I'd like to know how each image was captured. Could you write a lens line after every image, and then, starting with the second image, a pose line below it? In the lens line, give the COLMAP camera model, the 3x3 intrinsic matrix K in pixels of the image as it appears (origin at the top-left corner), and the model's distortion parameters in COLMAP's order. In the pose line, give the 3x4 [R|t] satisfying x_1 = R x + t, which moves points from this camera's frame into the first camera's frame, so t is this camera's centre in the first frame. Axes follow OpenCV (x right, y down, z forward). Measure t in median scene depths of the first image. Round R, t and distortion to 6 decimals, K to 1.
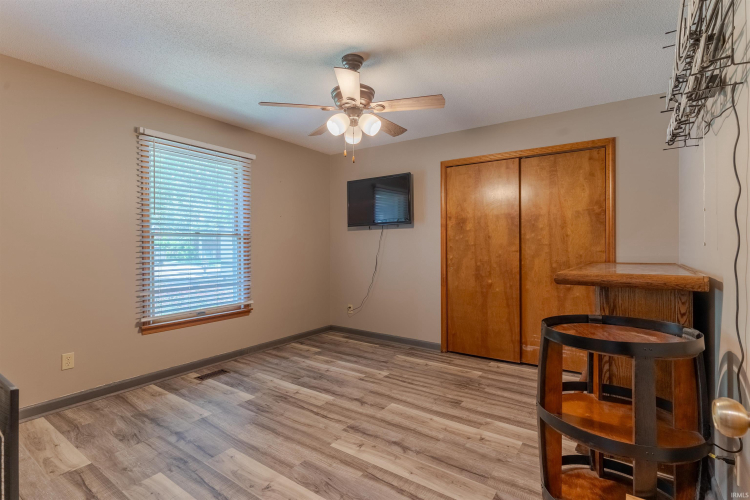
lens RADIAL K [[360.2, 0, 373.6], [0, 360.2, 246.5], [0, 0, 1]] dist [0.001692, -0.000249]
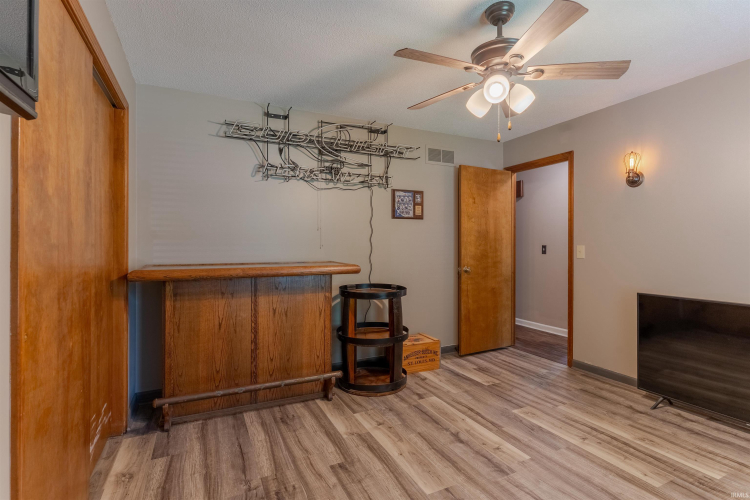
lens RADIAL K [[360.2, 0, 374.5], [0, 360.2, 247.7], [0, 0, 1]] dist [0.001692, -0.000249]
pose [[-0.870450, -0.001135, 0.492255, -0.220484], [0.002963, 0.999967, 0.007544, -0.007929], [-0.492248, 0.008025, -0.870418, 1.949308]]
